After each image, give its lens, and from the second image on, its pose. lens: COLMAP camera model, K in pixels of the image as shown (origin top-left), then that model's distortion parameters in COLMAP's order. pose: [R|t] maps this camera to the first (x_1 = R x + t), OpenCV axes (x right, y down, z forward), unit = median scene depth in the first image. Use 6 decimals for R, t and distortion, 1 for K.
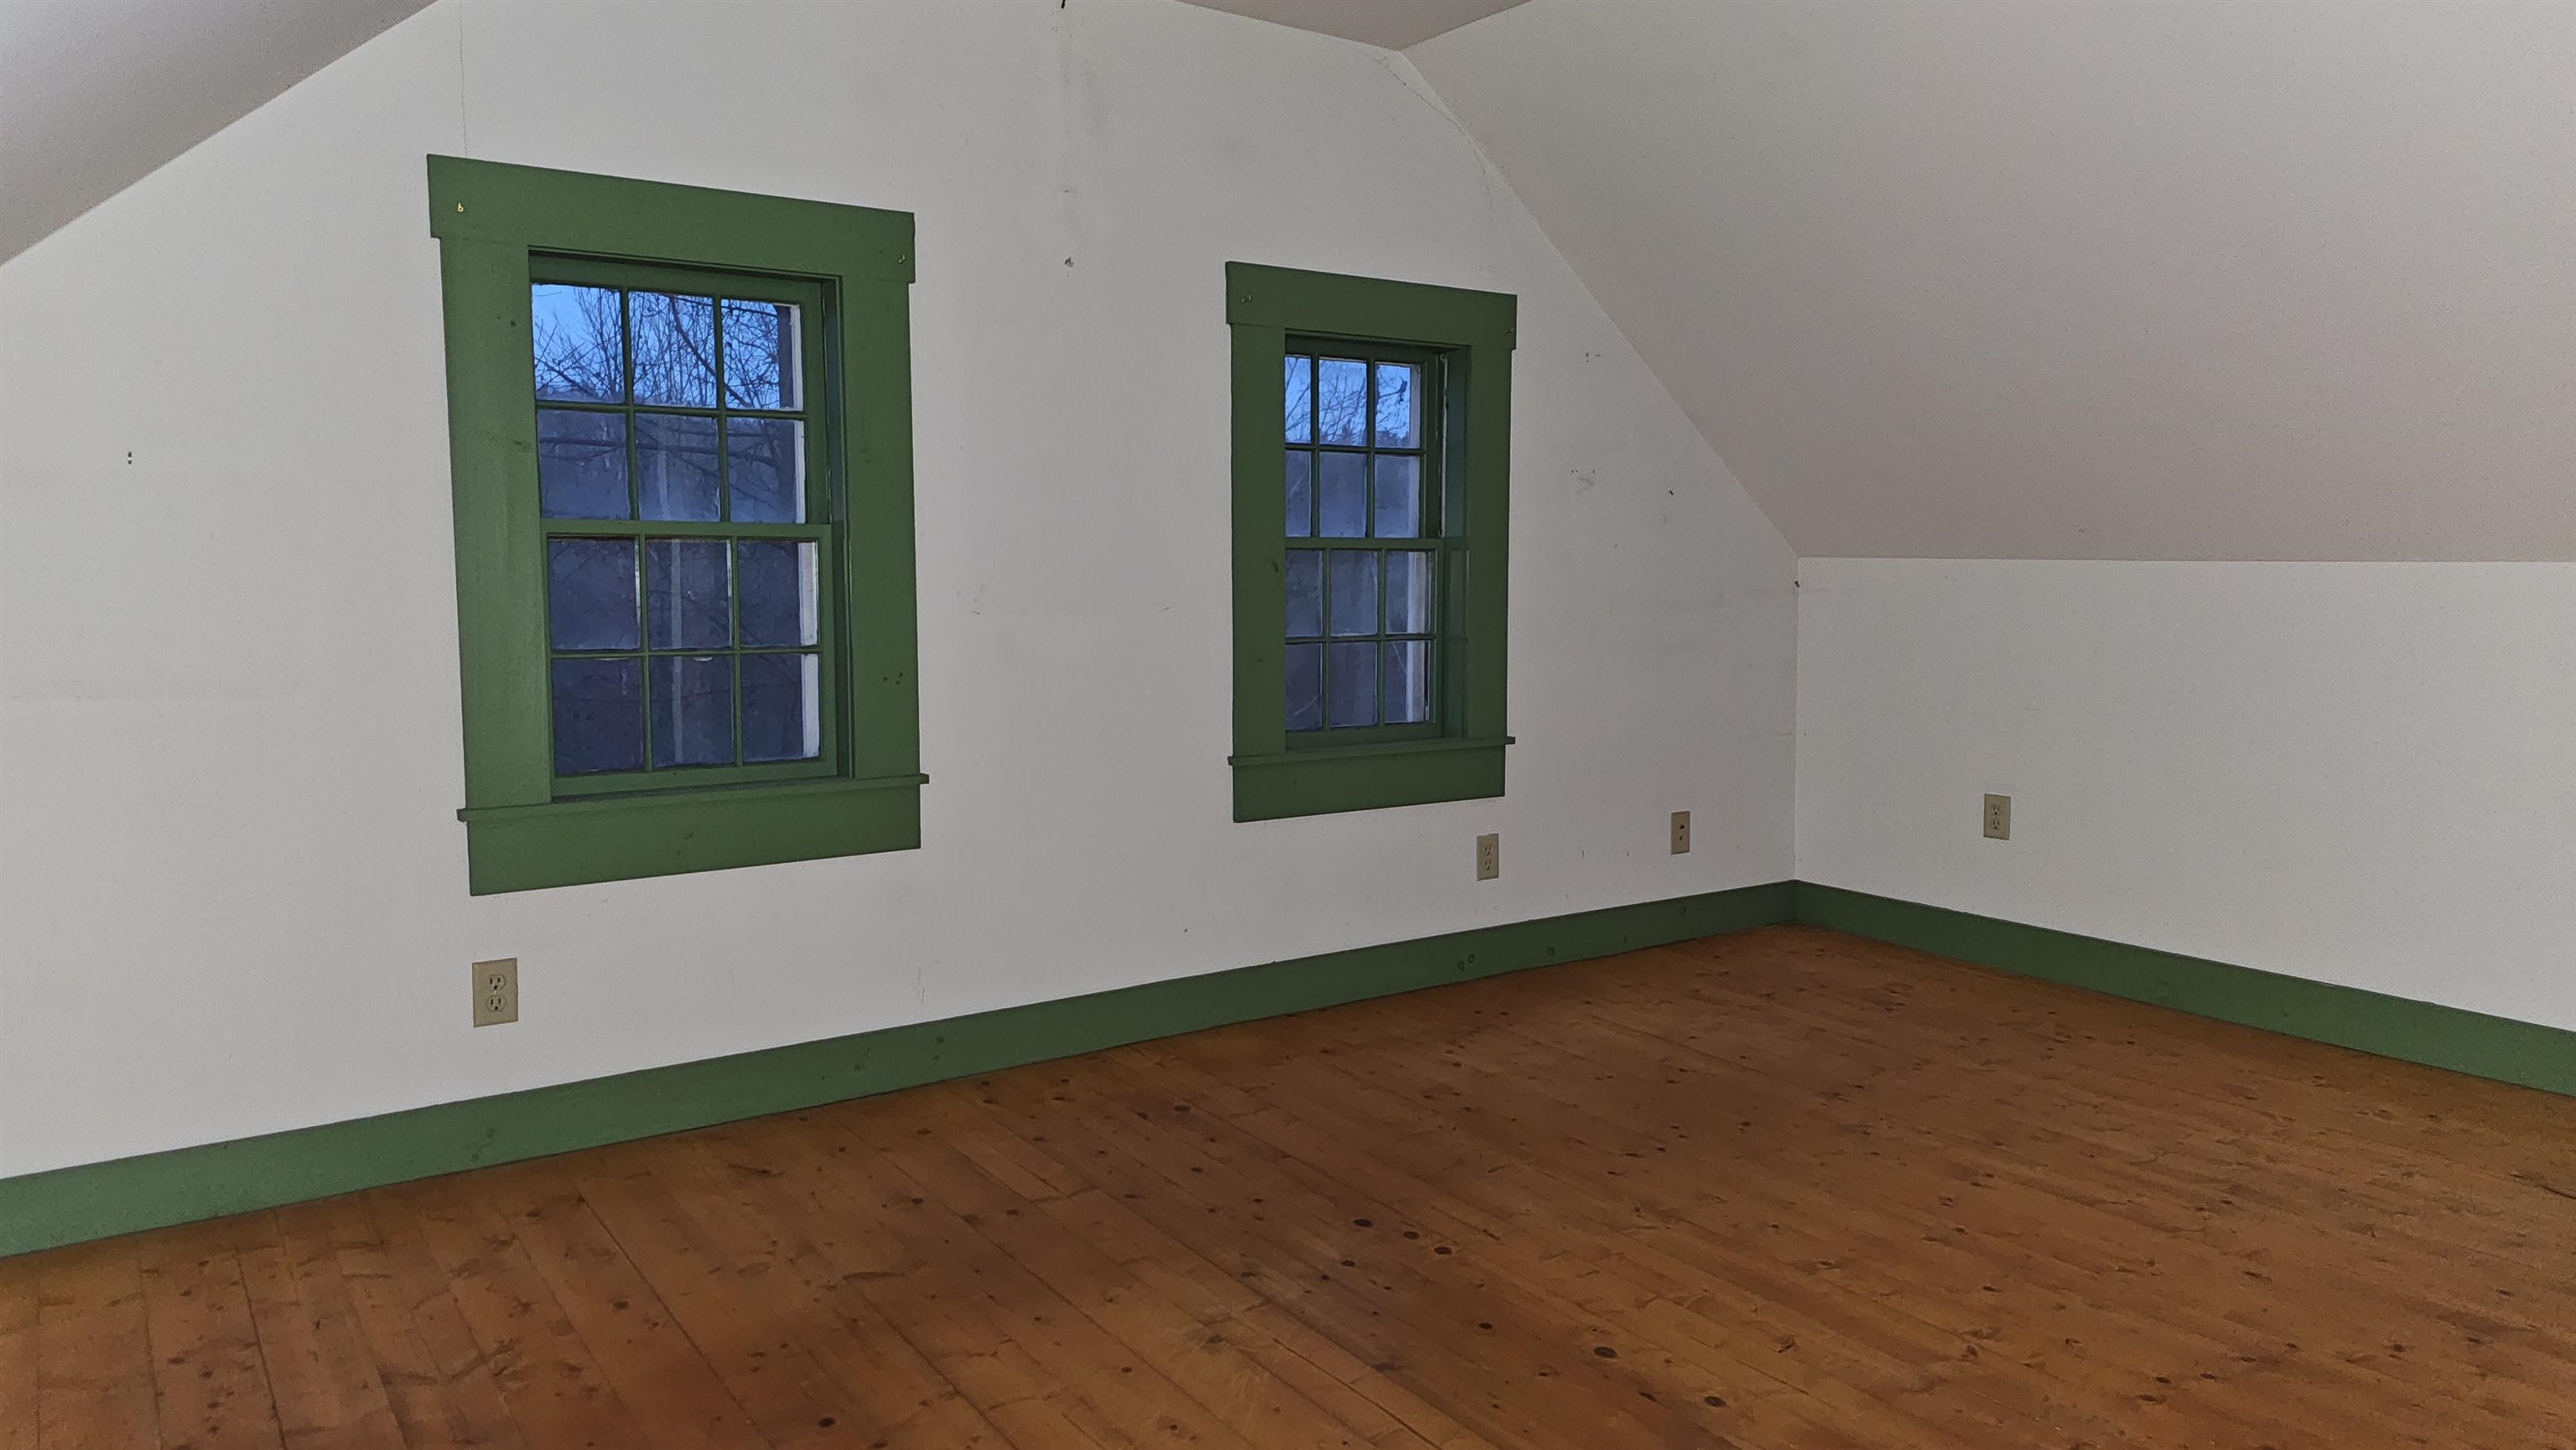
lens RADIAL K [[1748.5, 0, 1288.0], [0, 1748.5, 725.0], [0, 0, 1]] dist [0.076105, -0.037480]
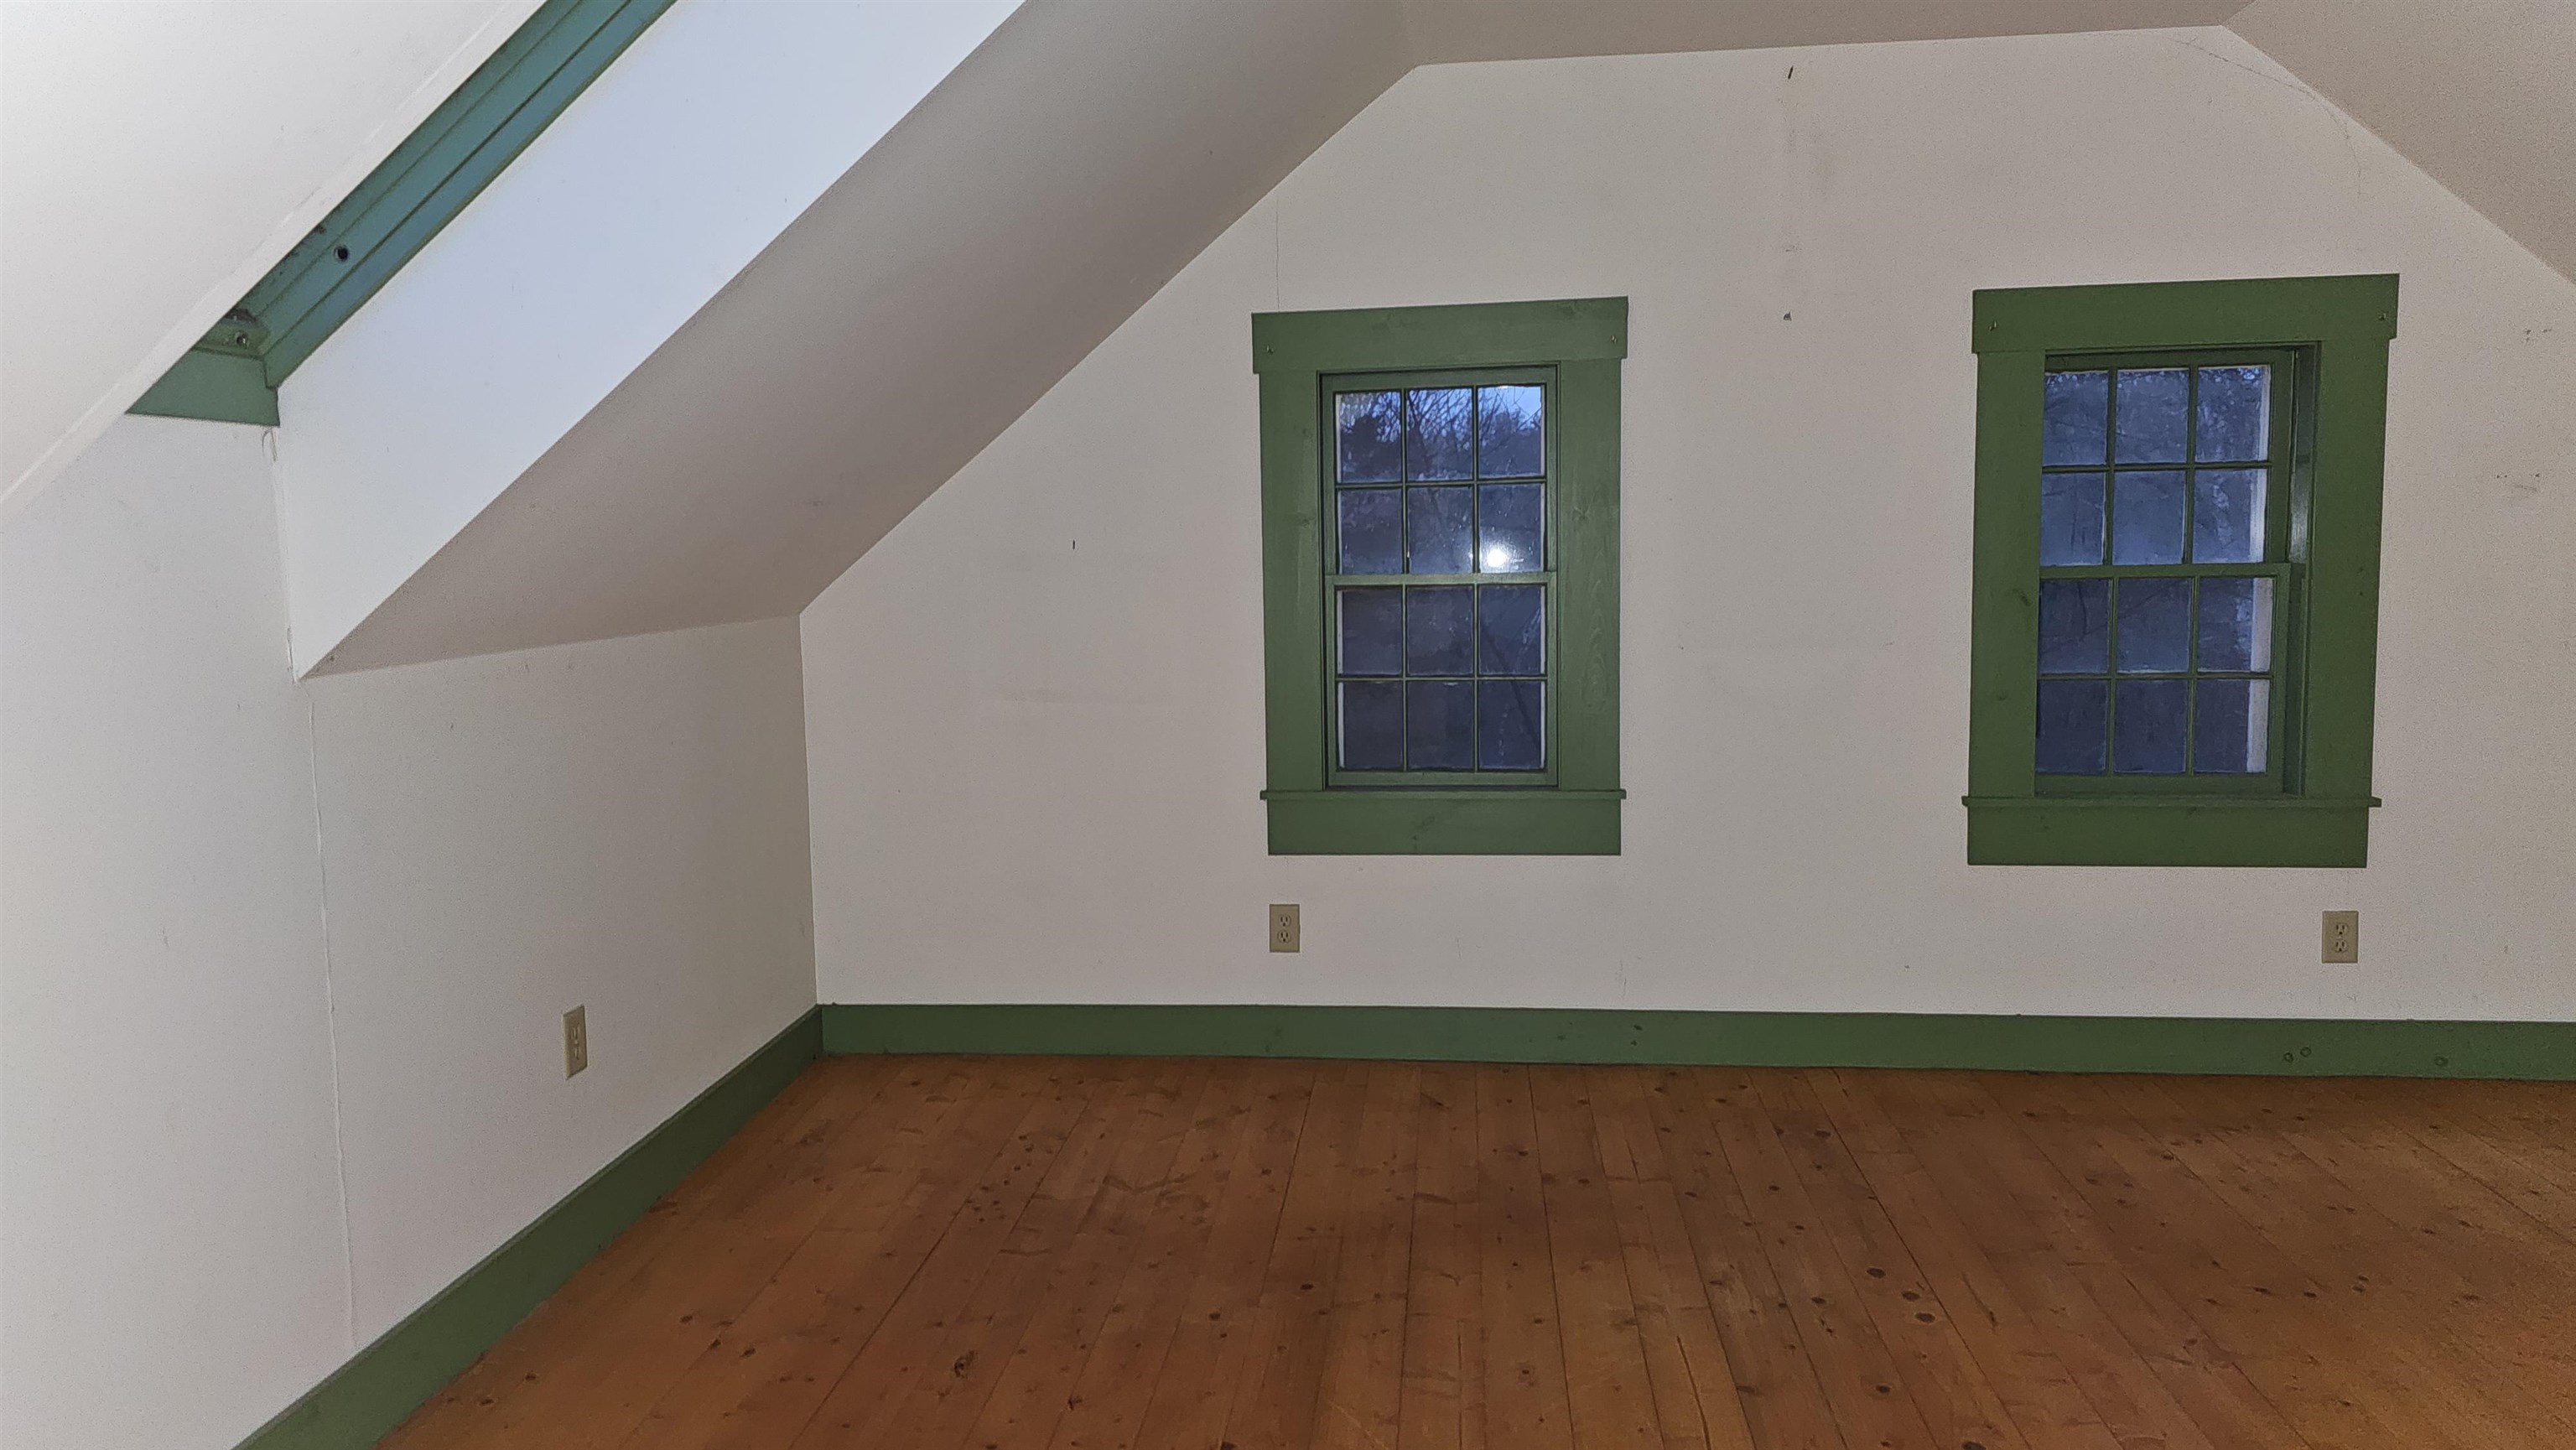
lens RADIAL K [[1730.7, 0, 1296.9], [0, 1730.7, 711.8], [0, 0, 1]] dist [0.160871, -0.176677]
pose [[0.754321, 0.045343, -0.654938, 0.379596], [-0.044987, 0.998837, 0.017339, -0.033390], [0.654963, 0.016384, 0.755483, 0.012378]]
